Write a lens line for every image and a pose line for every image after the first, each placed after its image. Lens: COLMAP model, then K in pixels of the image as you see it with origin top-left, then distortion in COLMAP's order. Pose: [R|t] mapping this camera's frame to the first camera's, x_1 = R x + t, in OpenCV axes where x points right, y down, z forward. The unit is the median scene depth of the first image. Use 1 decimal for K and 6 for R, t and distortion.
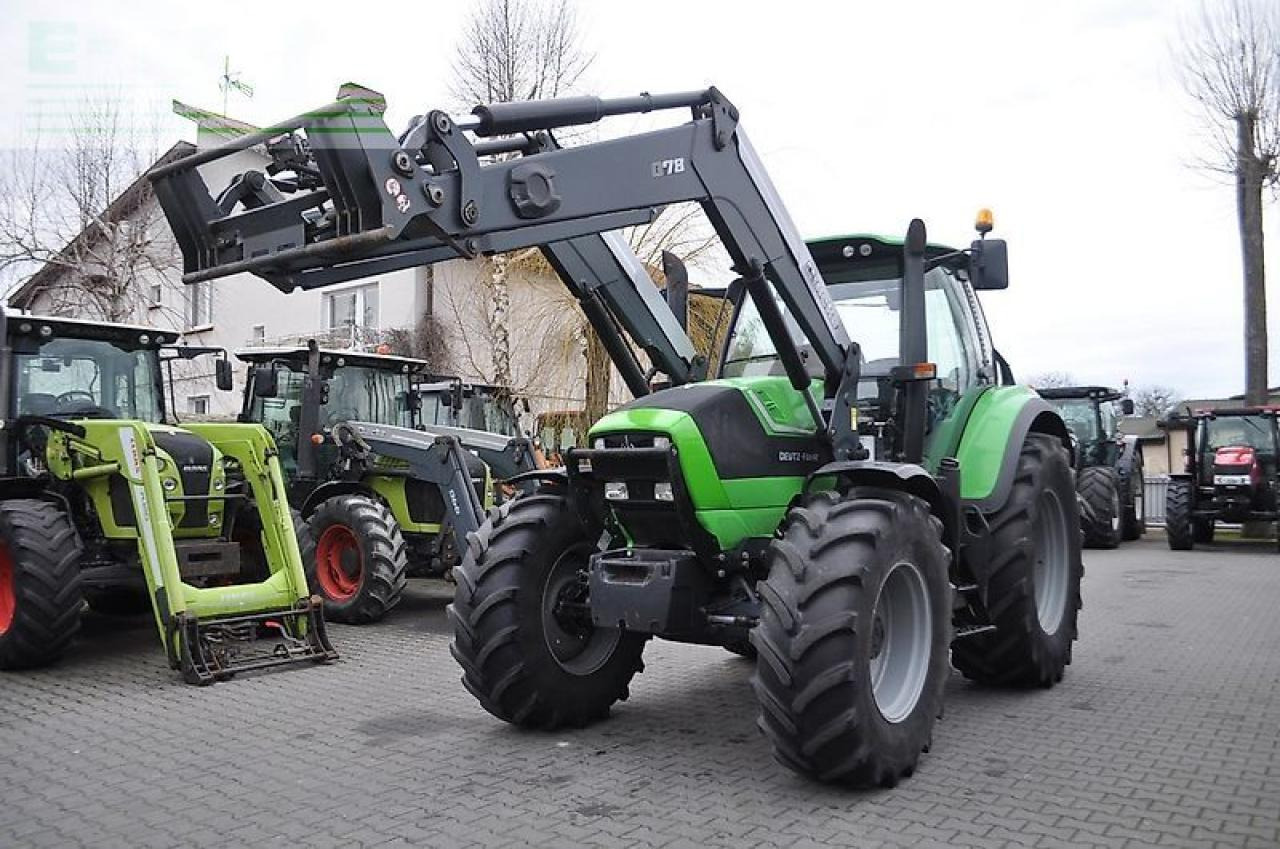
lens RADIAL K [[930.3, 0, 647.0], [0, 930.3, 426.8], [0, 0, 1]] dist [-0.066564, 0.005316]
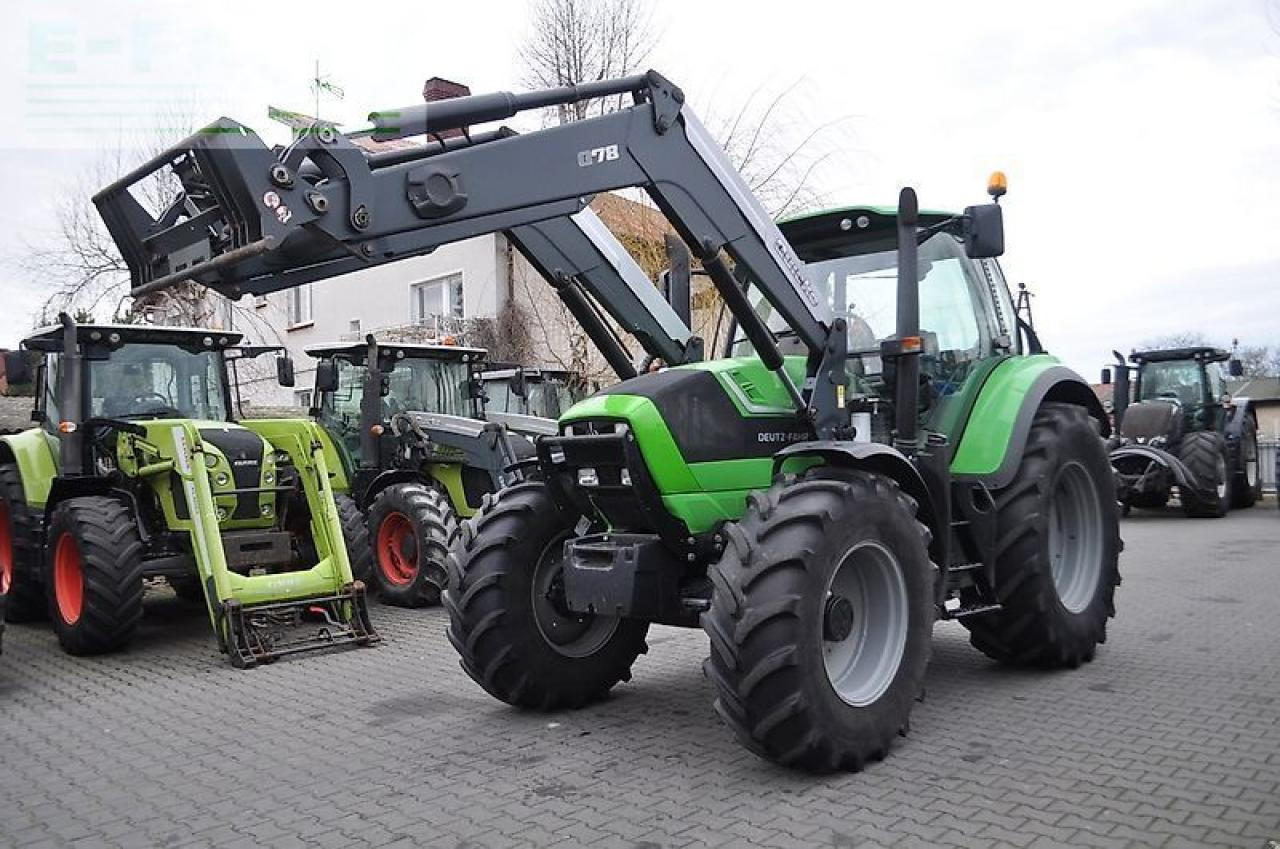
lens RADIAL K [[930.3, 0, 647.1], [0, 930.3, 424.8], [0, 0, 1]] dist [-0.066564, 0.005316]
pose [[0.993185, -0.031648, -0.112173, 0.126097], [0.033987, 0.999242, 0.018997, -0.004267], [0.111487, -0.022680, 0.993507, 0.001837]]
